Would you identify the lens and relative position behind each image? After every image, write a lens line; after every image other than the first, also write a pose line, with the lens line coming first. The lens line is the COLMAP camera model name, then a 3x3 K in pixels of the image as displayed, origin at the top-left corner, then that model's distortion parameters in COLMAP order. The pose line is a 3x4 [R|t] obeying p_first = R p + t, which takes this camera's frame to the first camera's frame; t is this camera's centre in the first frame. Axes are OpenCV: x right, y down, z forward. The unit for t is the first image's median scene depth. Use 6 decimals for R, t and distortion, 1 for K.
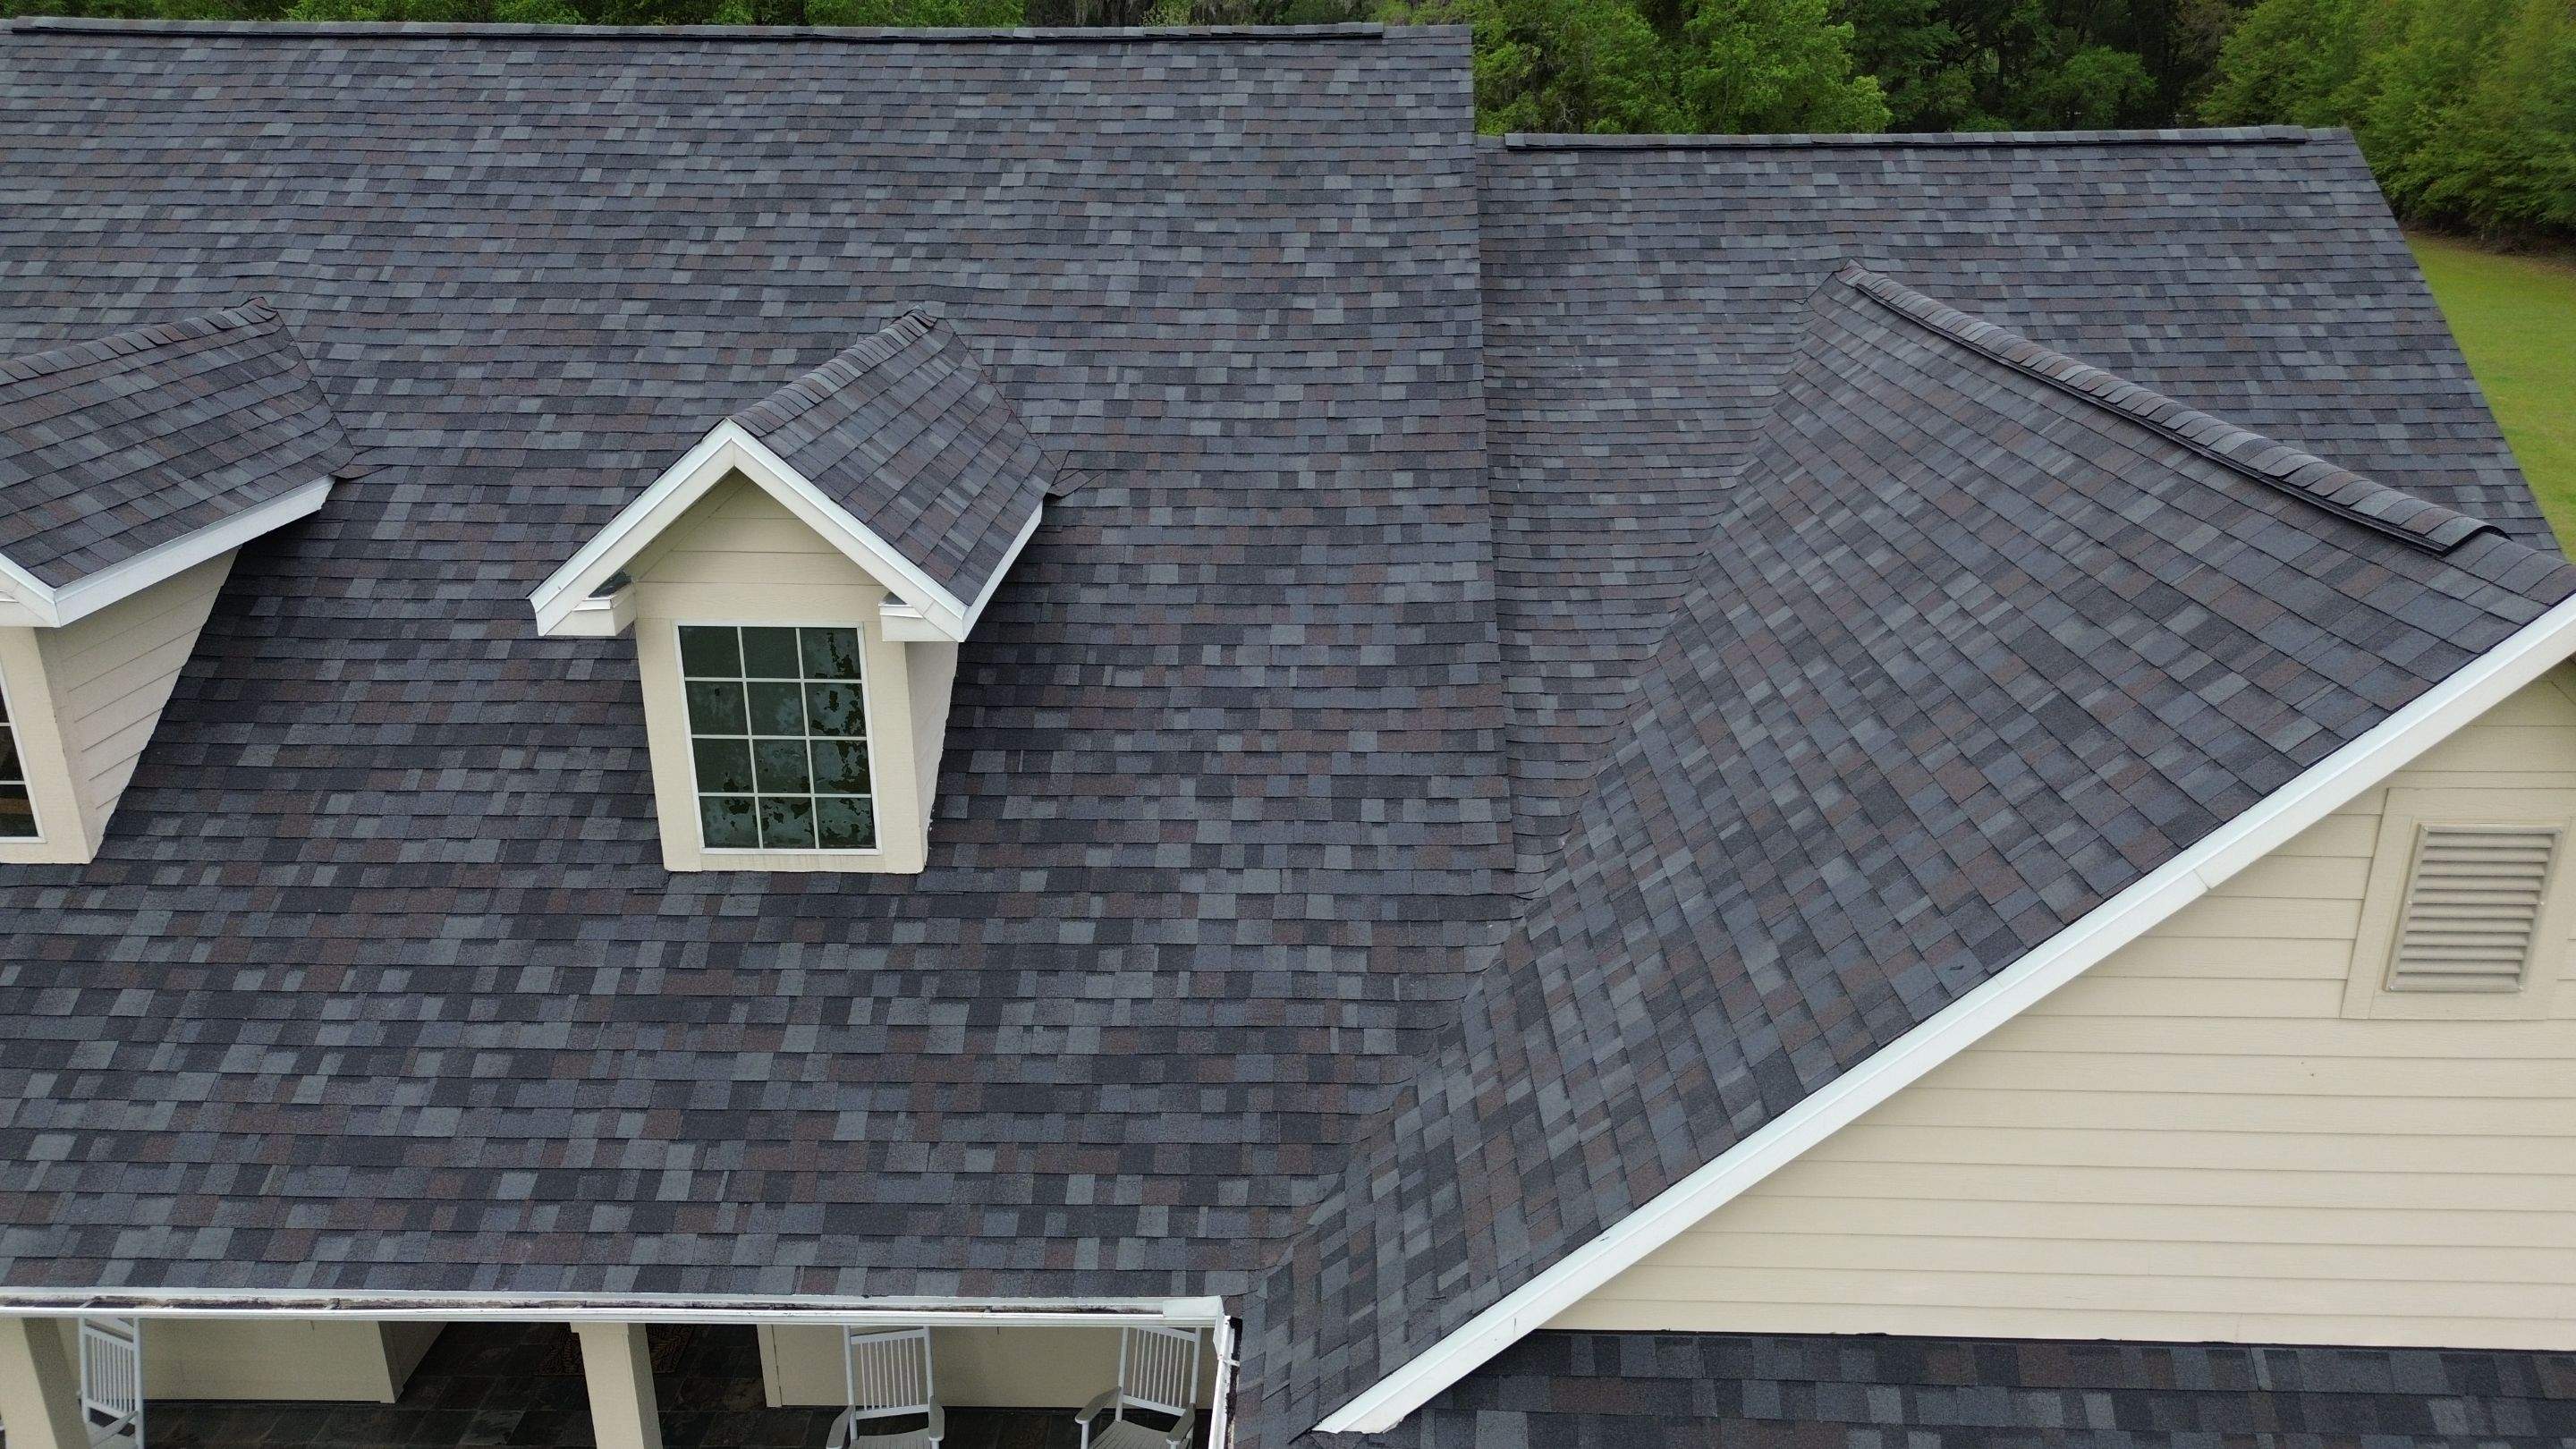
lens RADIAL K [[1822.7, 0, 1298.0], [0, 1822.7, 718.7], [0, 0, 1]] dist [0.072149, -0.068609]
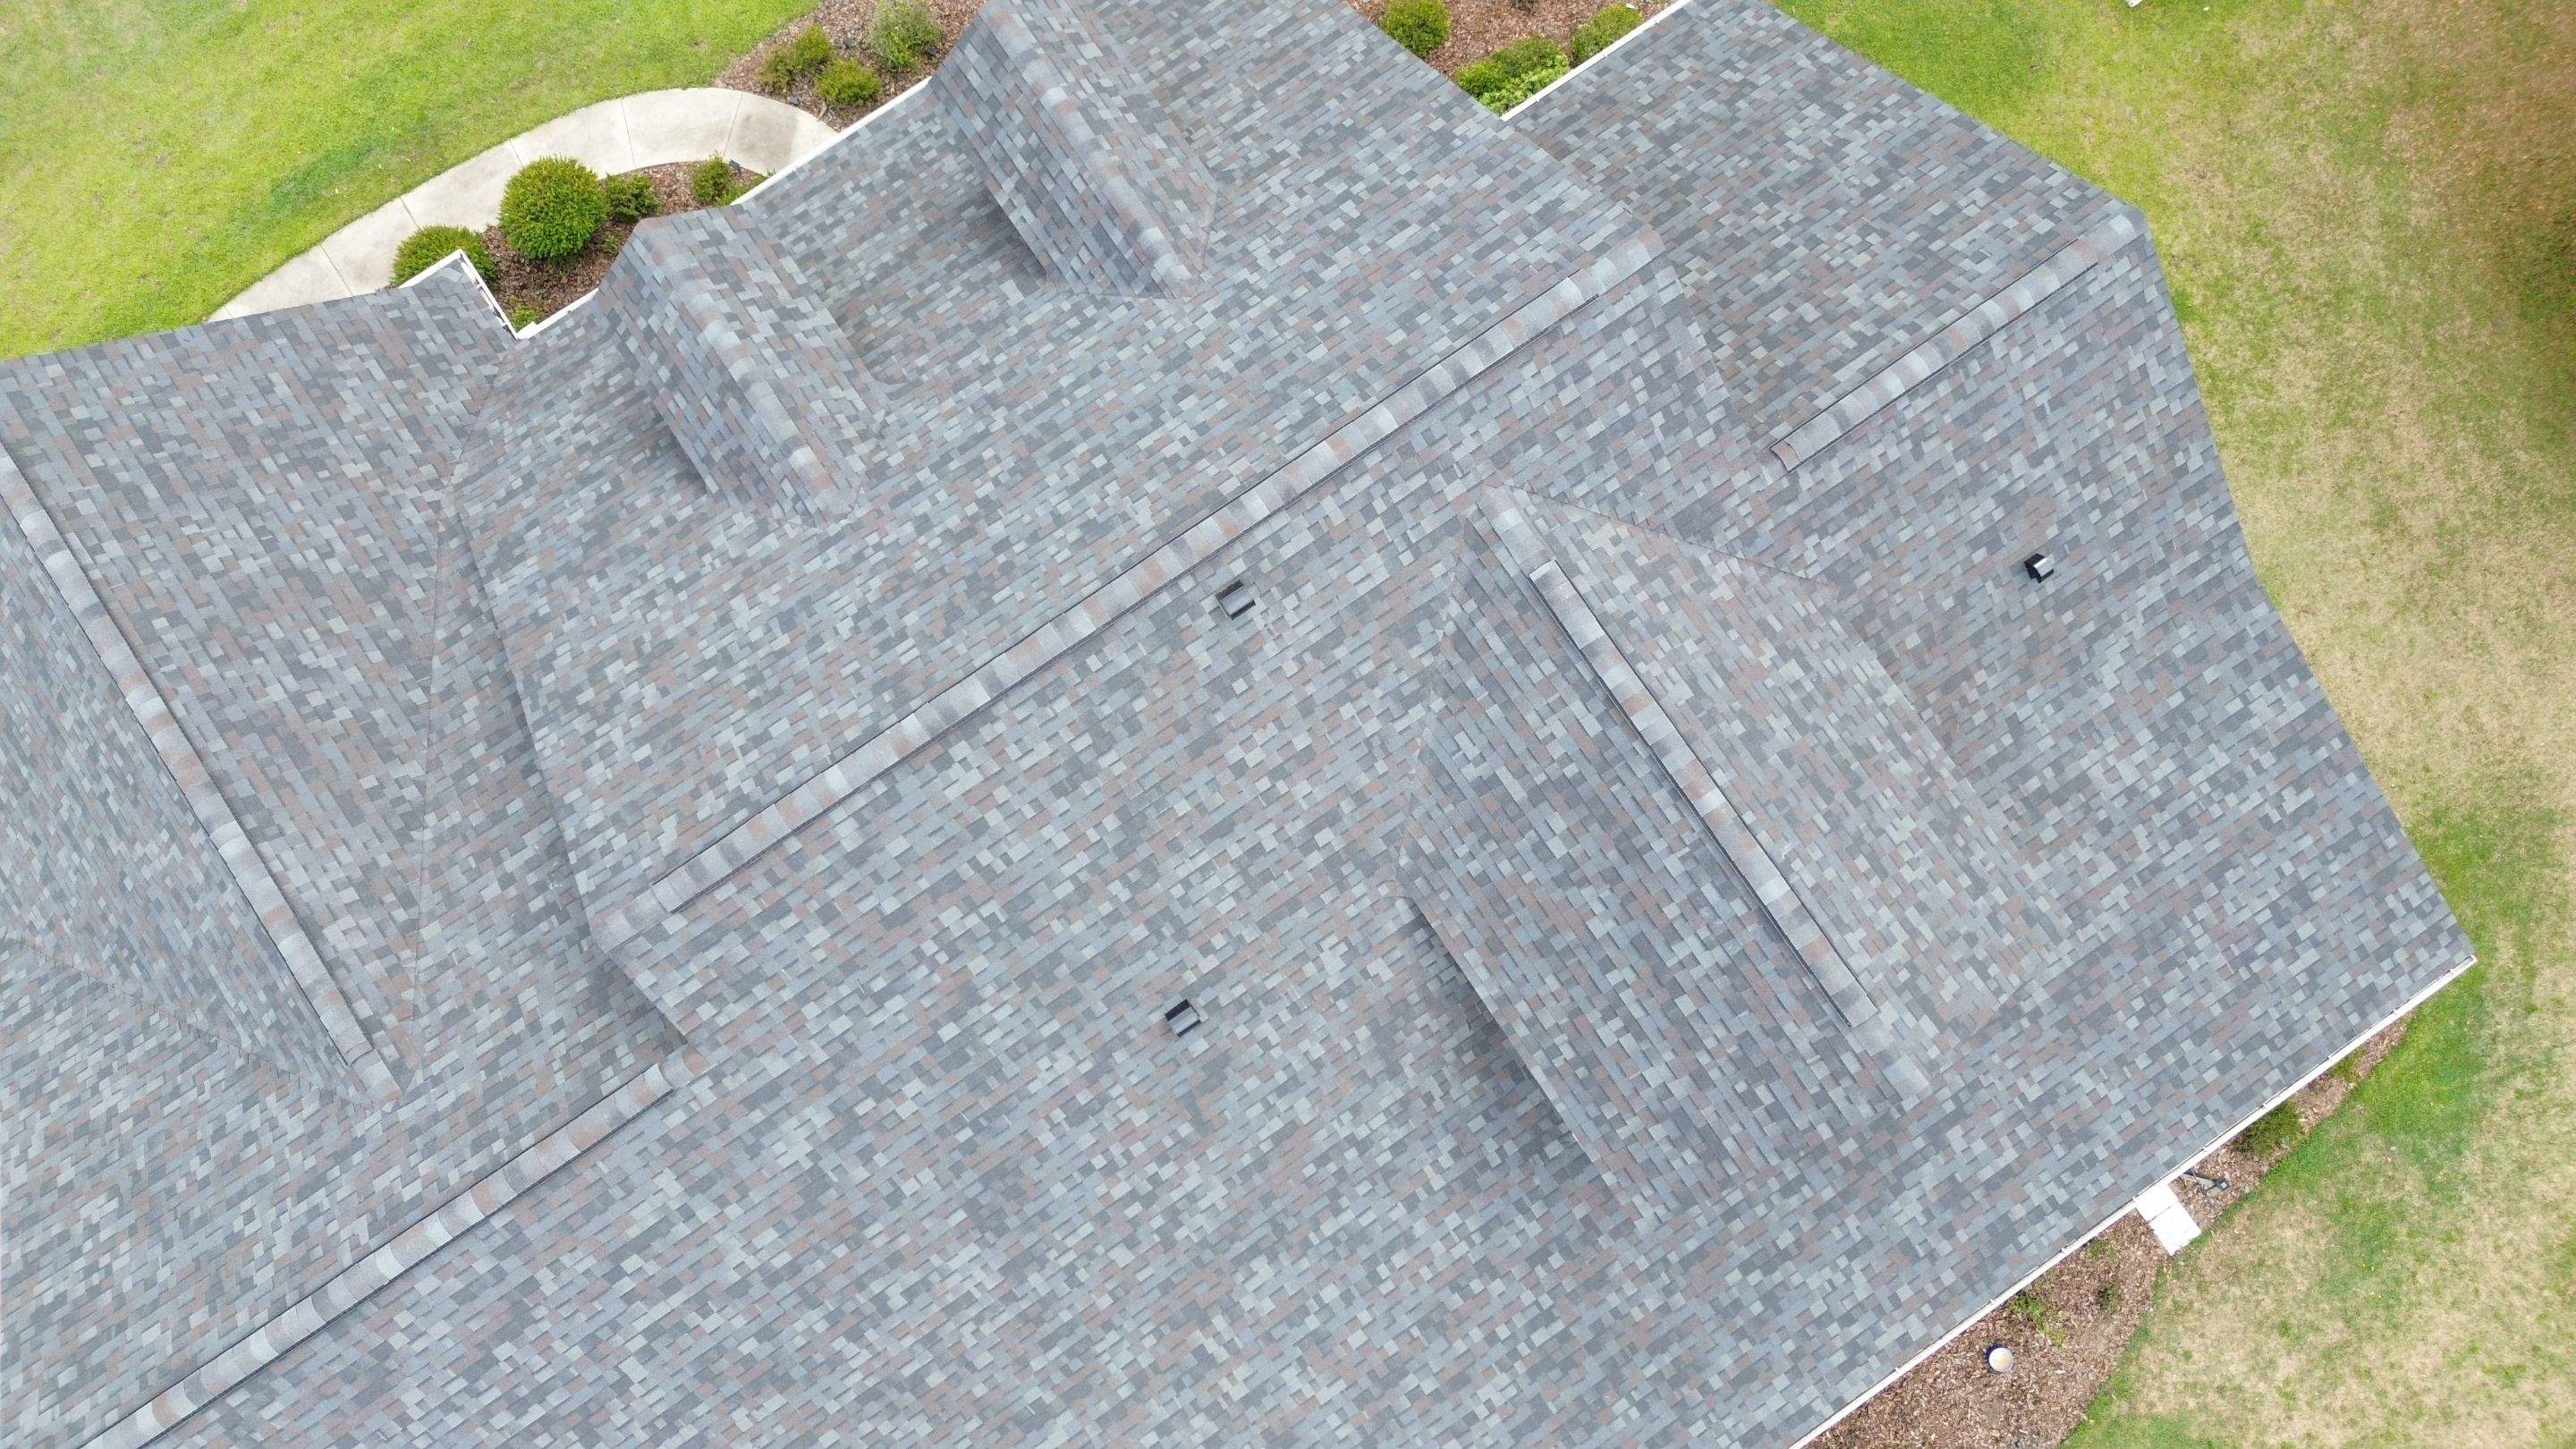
lens RADIAL K [[1822.7, 0, 1298.0], [0, 1822.7, 718.7], [0, 0, 1]] dist [0.072149, -0.068609]
pose [[-0.812164, 0.578595, -0.074953, -0.383739], [-0.193667, -0.146176, 0.970116, -2.279259], [0.550348, 0.802409, 0.230774, 1.227549]]
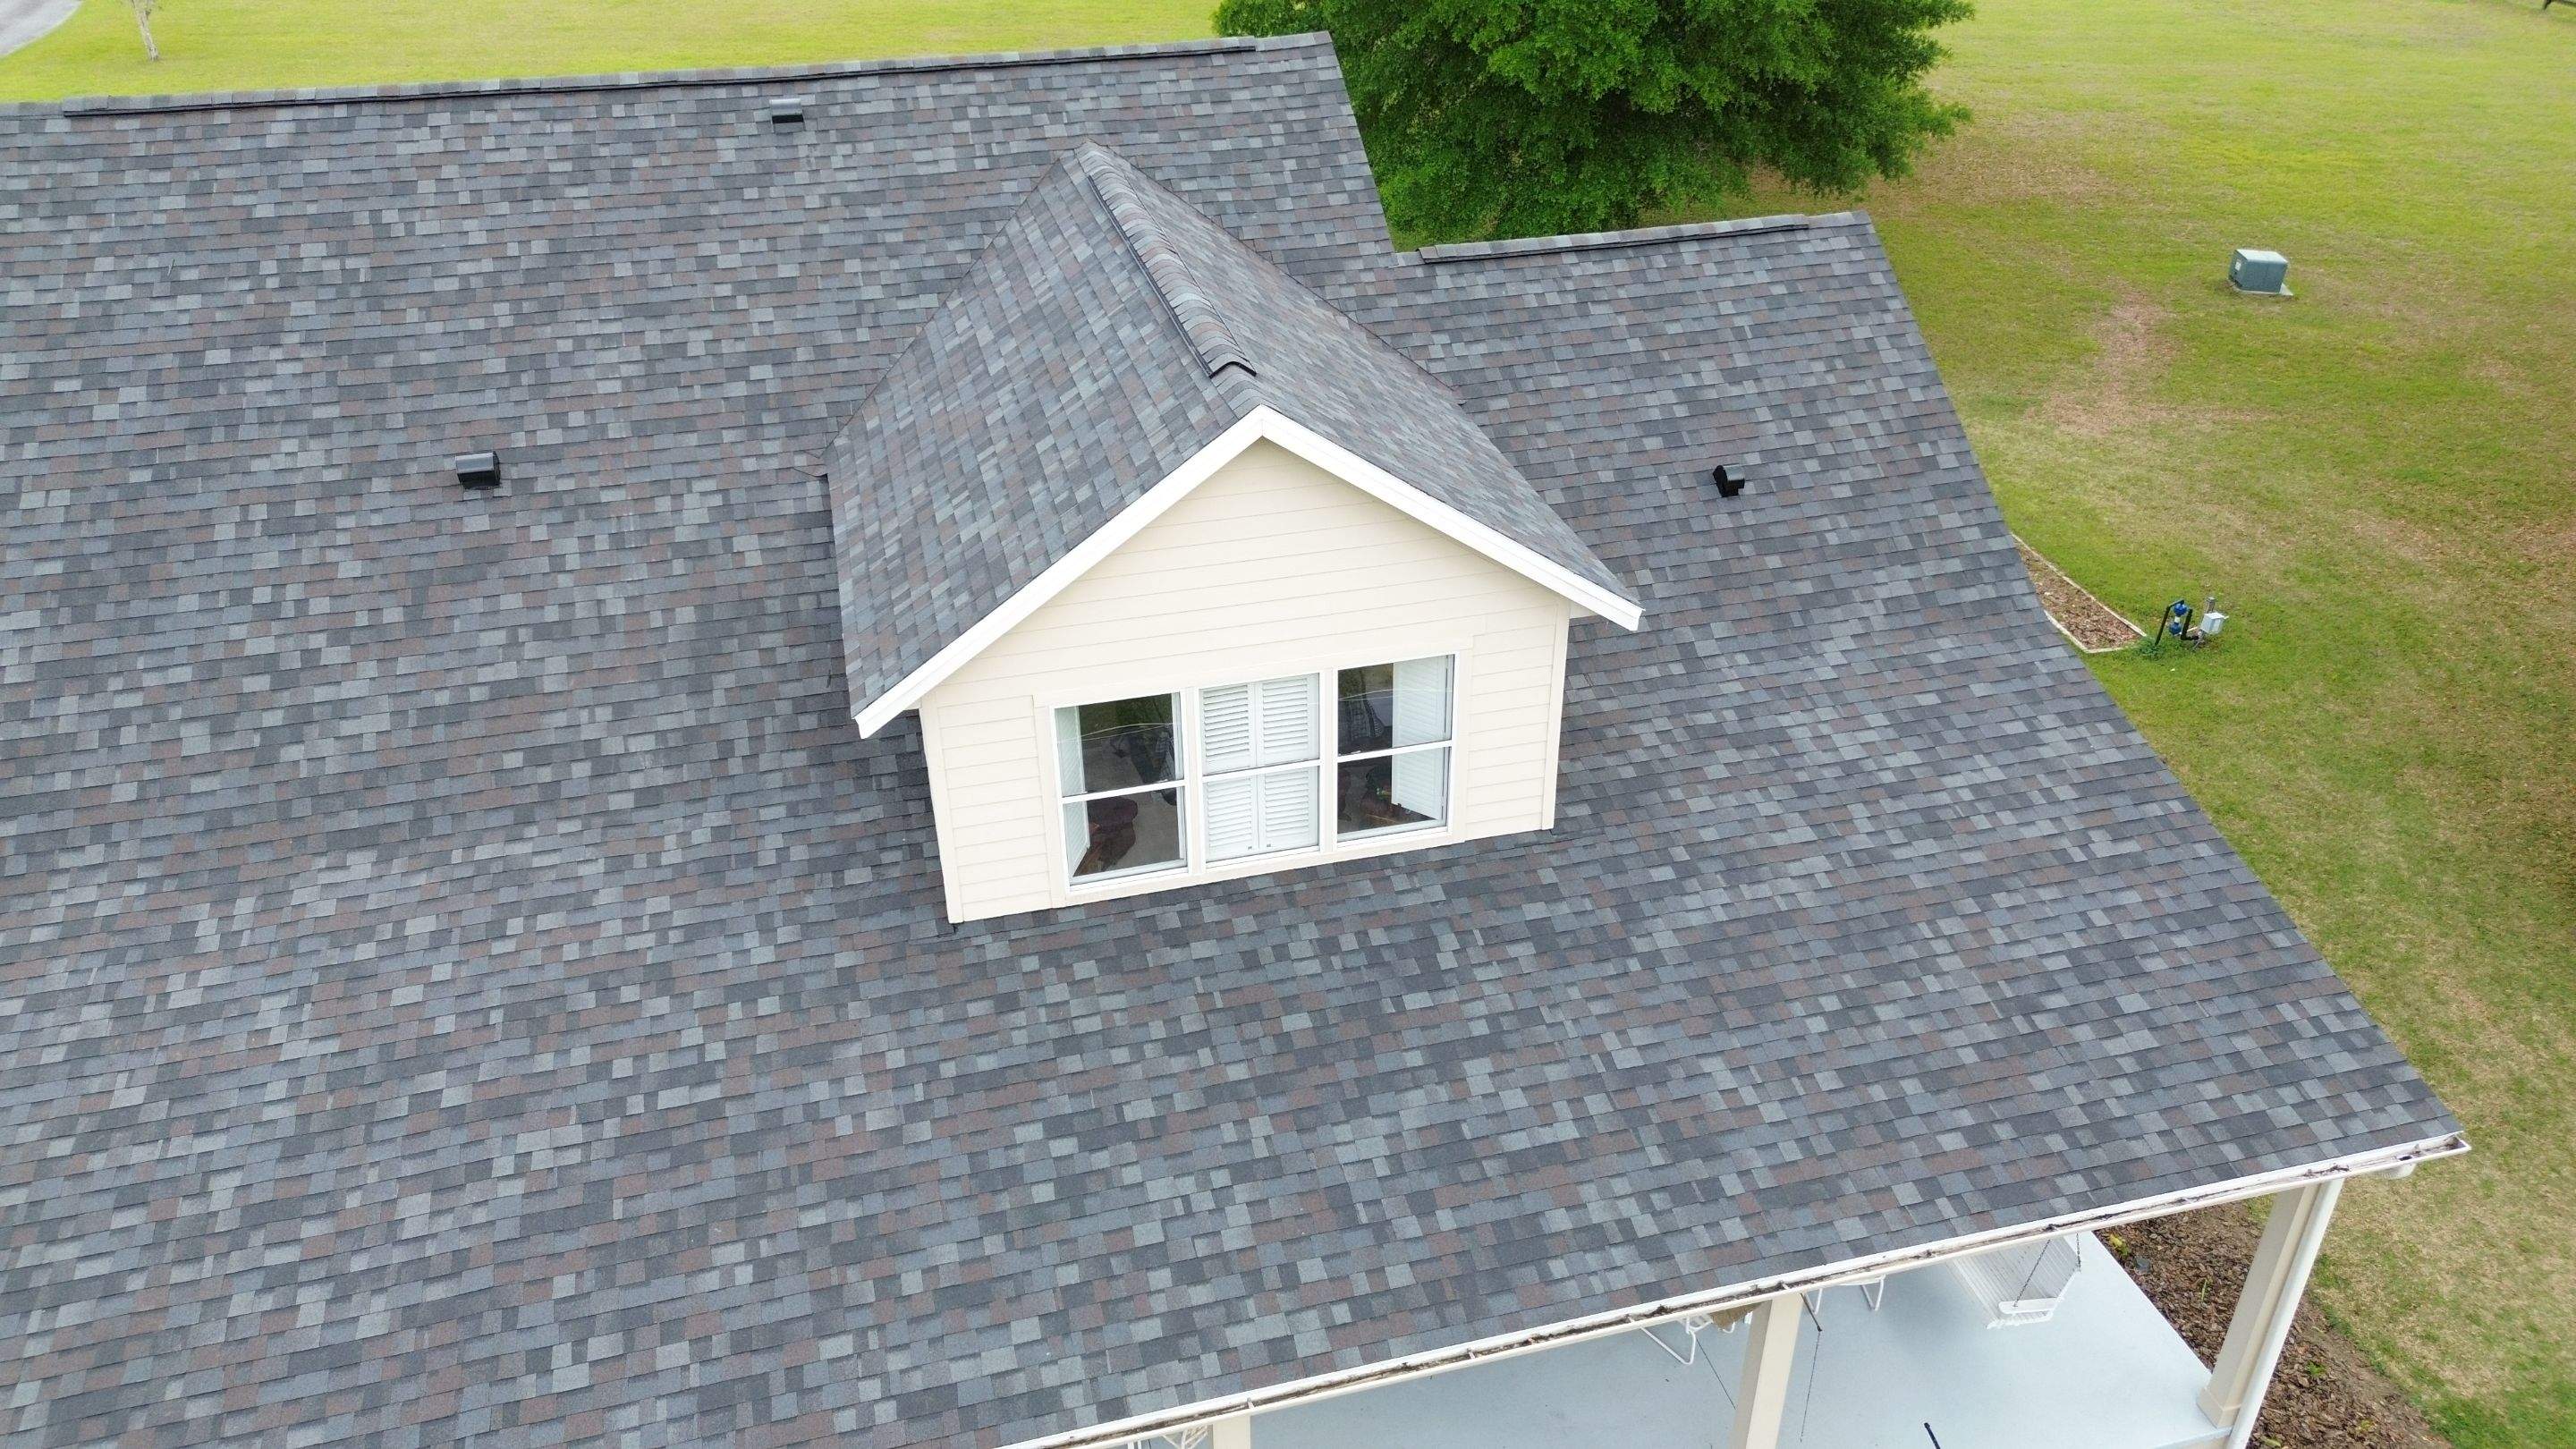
lens RADIAL K [[1822.7, 0, 1298.0], [0, 1822.7, 718.7], [0, 0, 1]] dist [0.072149, -0.068609]
pose [[-0.961166, 0.148744, -0.232455, -0.509136], [-0.086293, 0.638091, 0.765110, -1.523108], [0.262134, 0.755457, -0.600476, 3.084190]]
